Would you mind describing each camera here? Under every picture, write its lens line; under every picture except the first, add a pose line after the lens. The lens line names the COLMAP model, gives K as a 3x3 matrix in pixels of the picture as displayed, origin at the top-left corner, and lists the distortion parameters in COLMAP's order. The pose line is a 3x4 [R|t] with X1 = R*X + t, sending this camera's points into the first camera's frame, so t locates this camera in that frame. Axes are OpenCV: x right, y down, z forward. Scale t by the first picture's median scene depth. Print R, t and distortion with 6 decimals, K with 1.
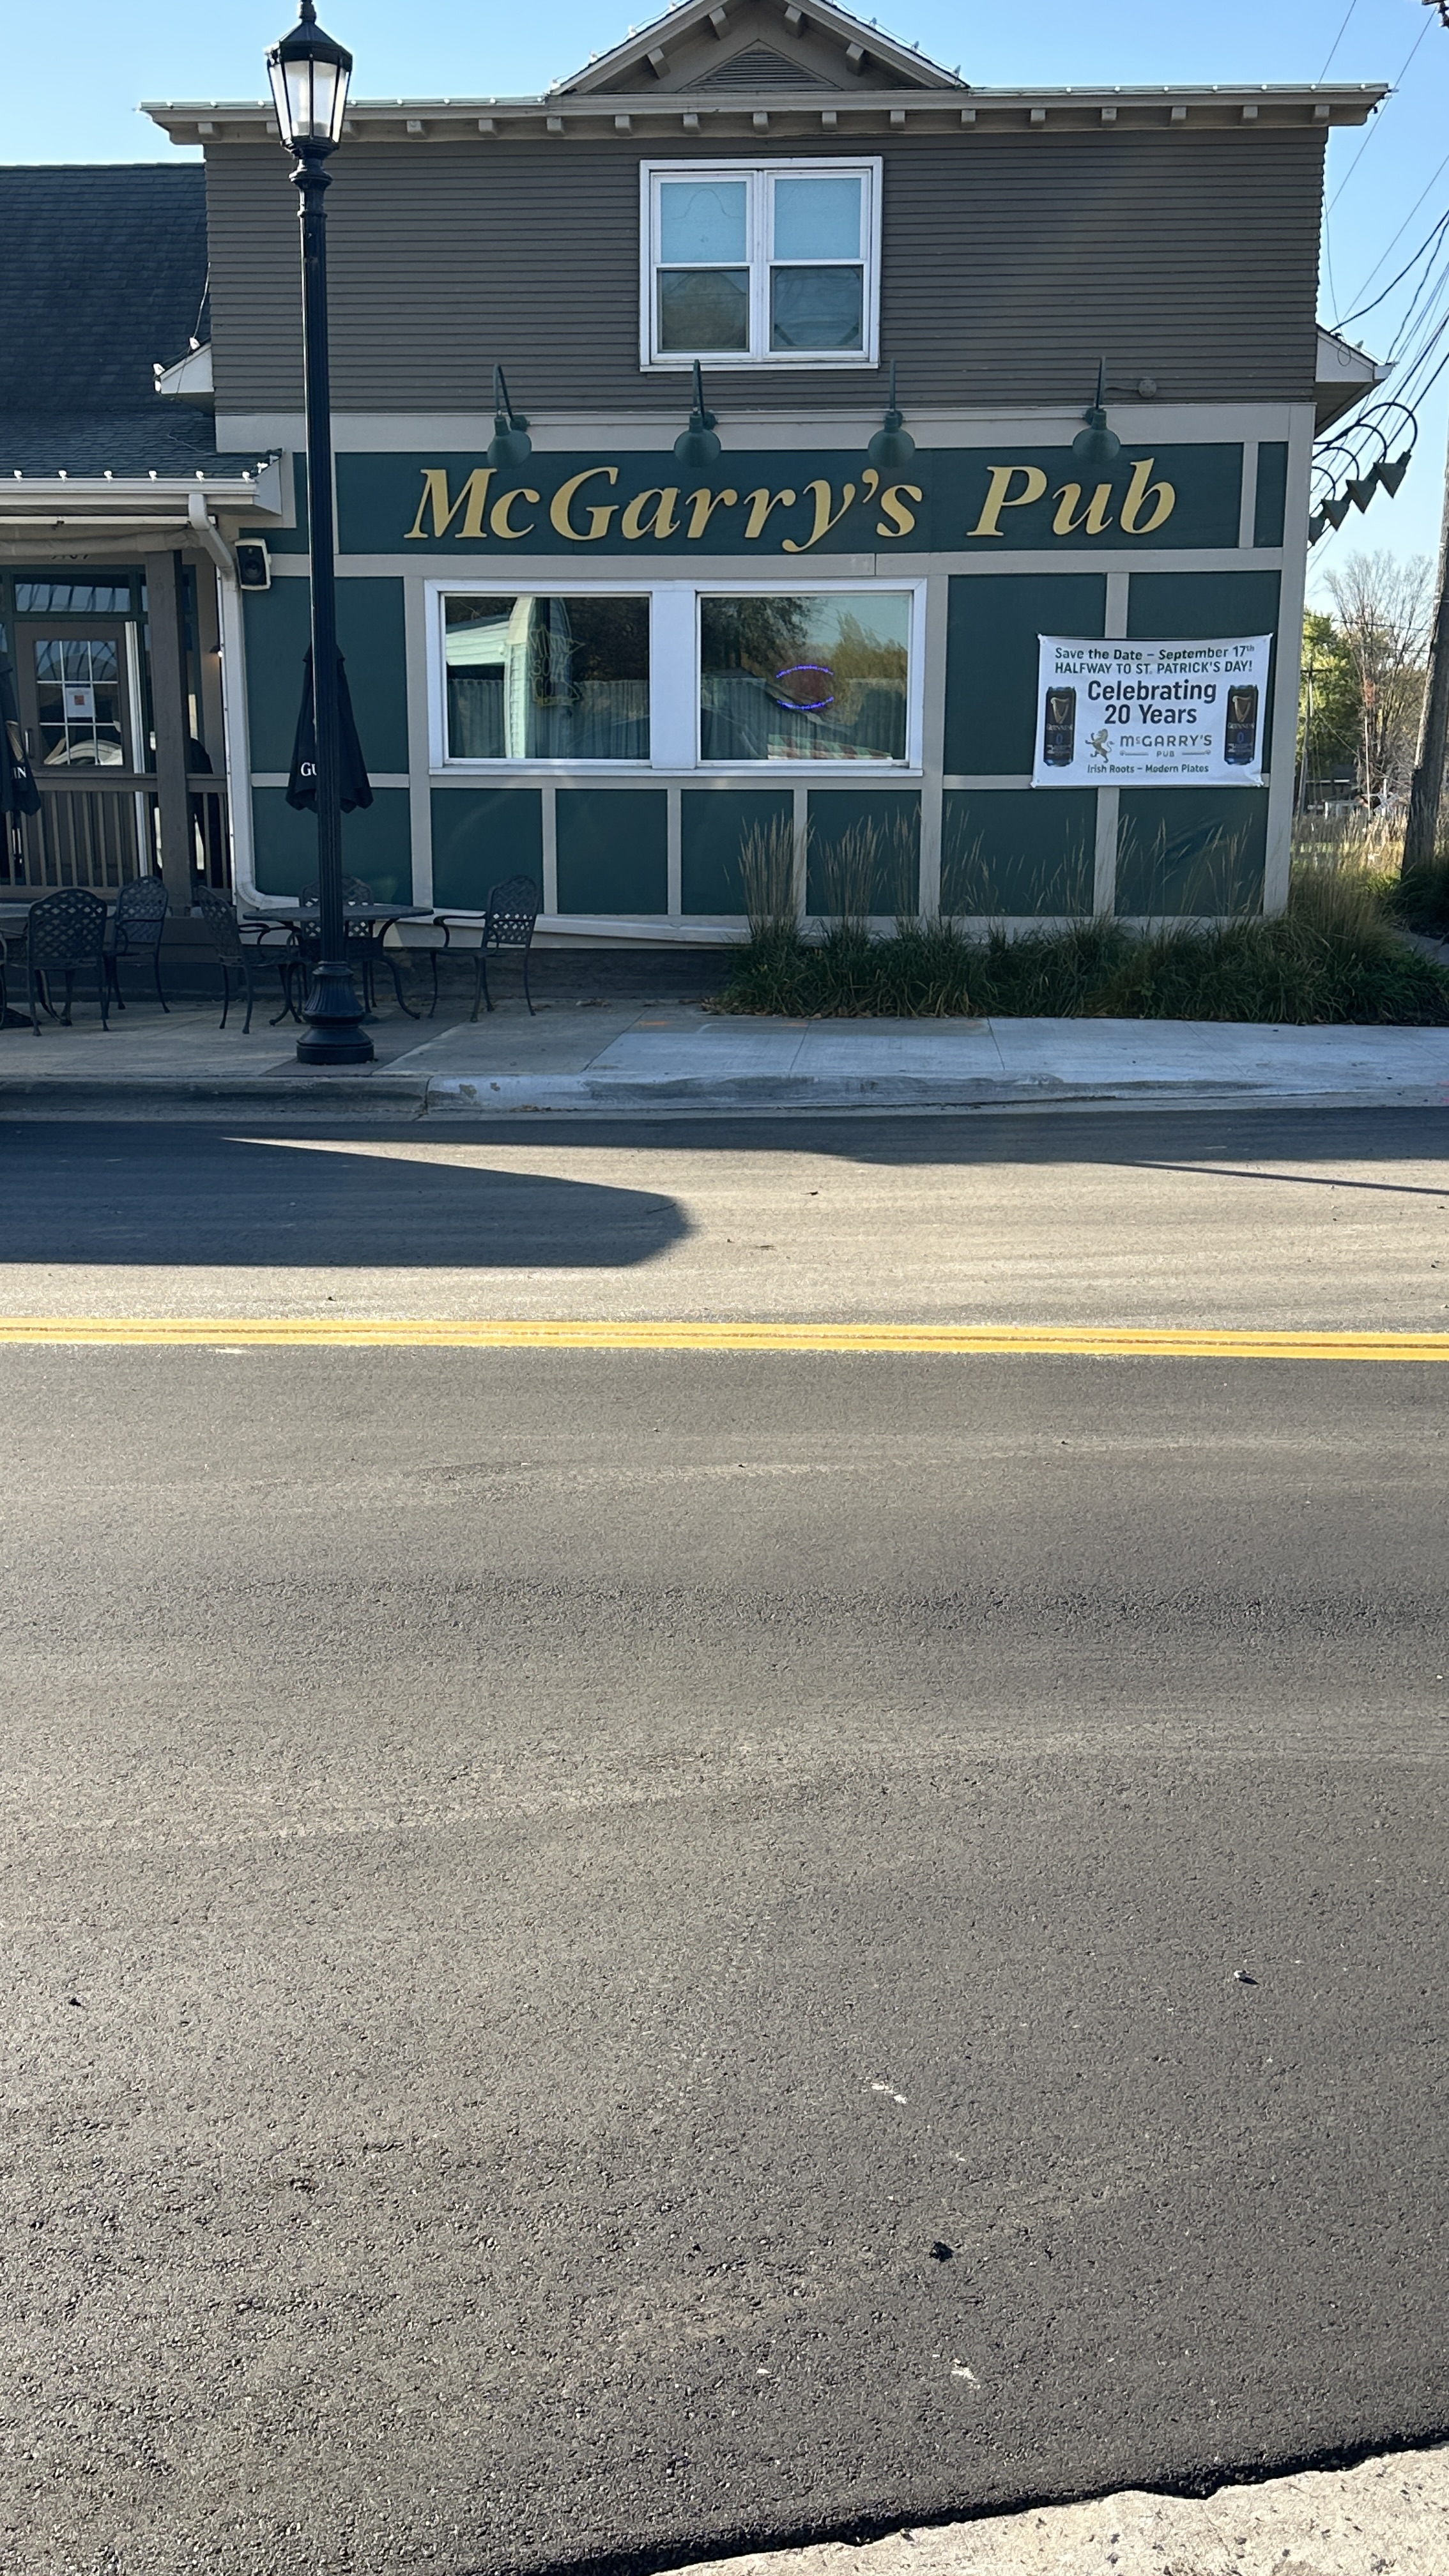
lens RADIAL K [[2754.3, 0, 712.0], [0, 2754.3, 1286.5], [0, 0, 1]] dist [0.184794, 0.000000]
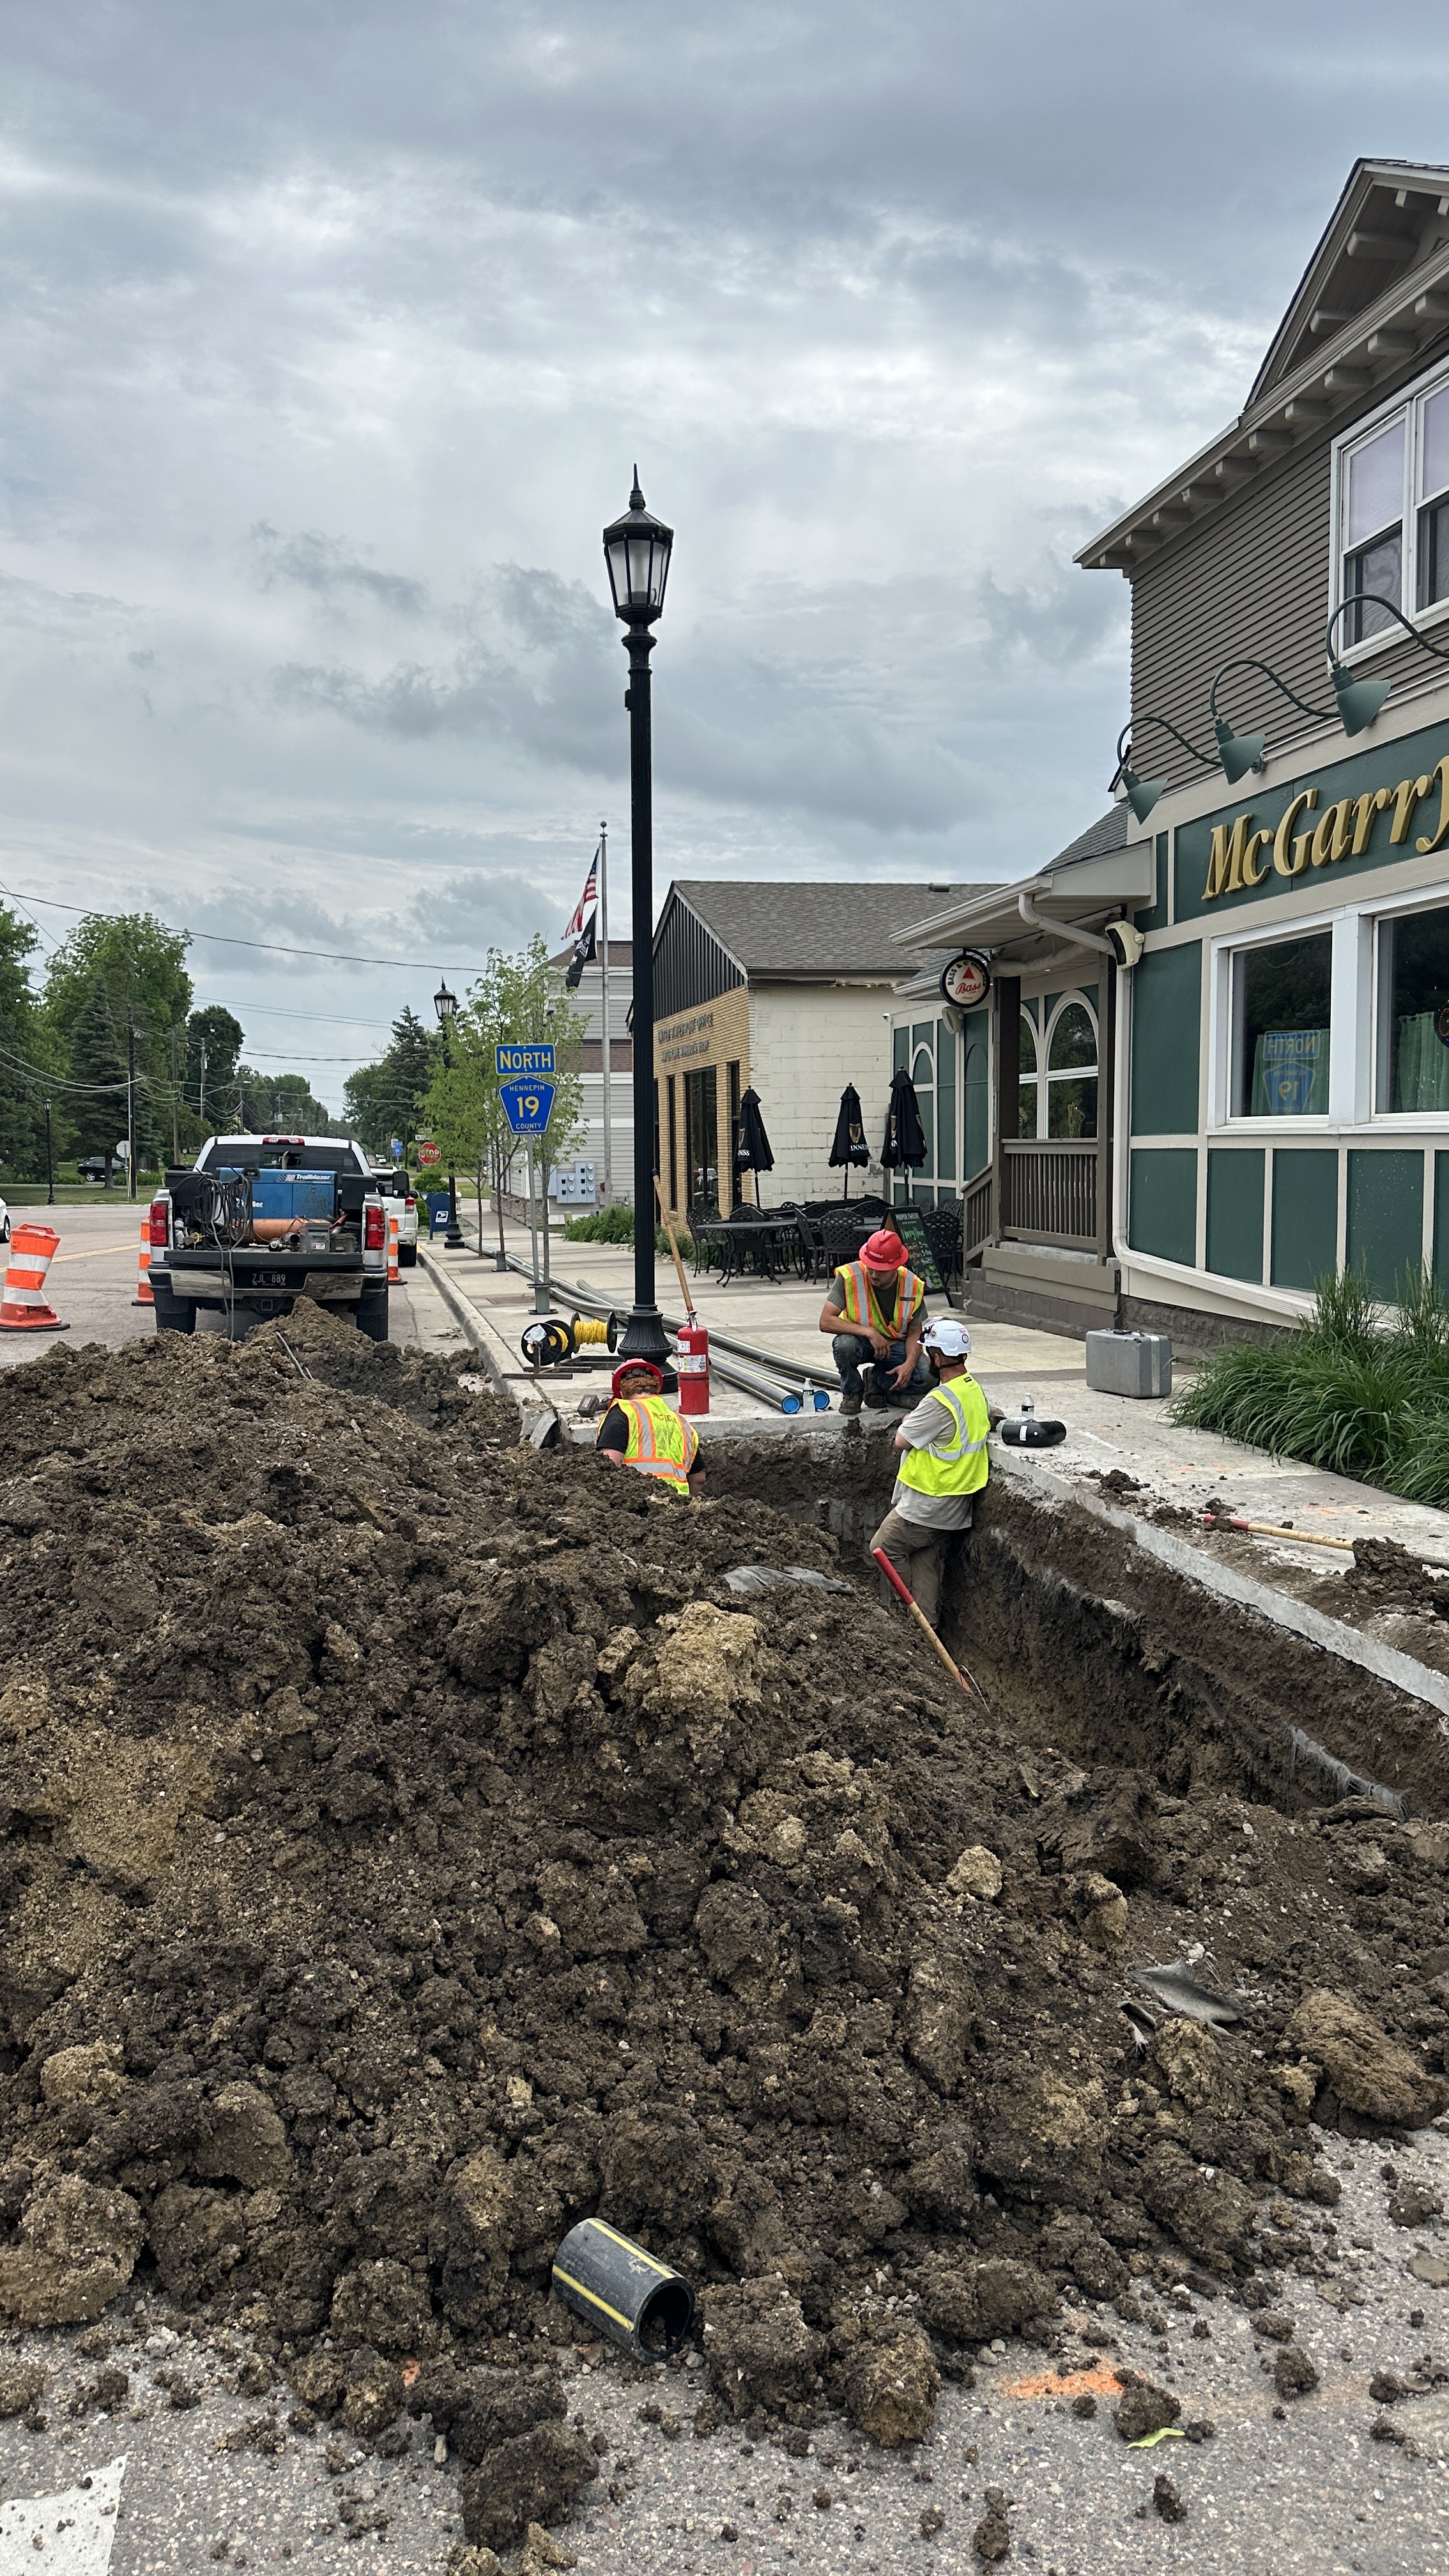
lens RADIAL K [[1779.9, 0, 722.6], [0, 1779.9, 1285.4], [0, 0, 1]] dist [-0.004369, -0.001658]
pose [[0.262148, 0.075297, -0.962086, 0.459795], [-0.154705, 0.987336, 0.035120, -0.131038], [0.952547, 0.139633, 0.270477, 0.695820]]
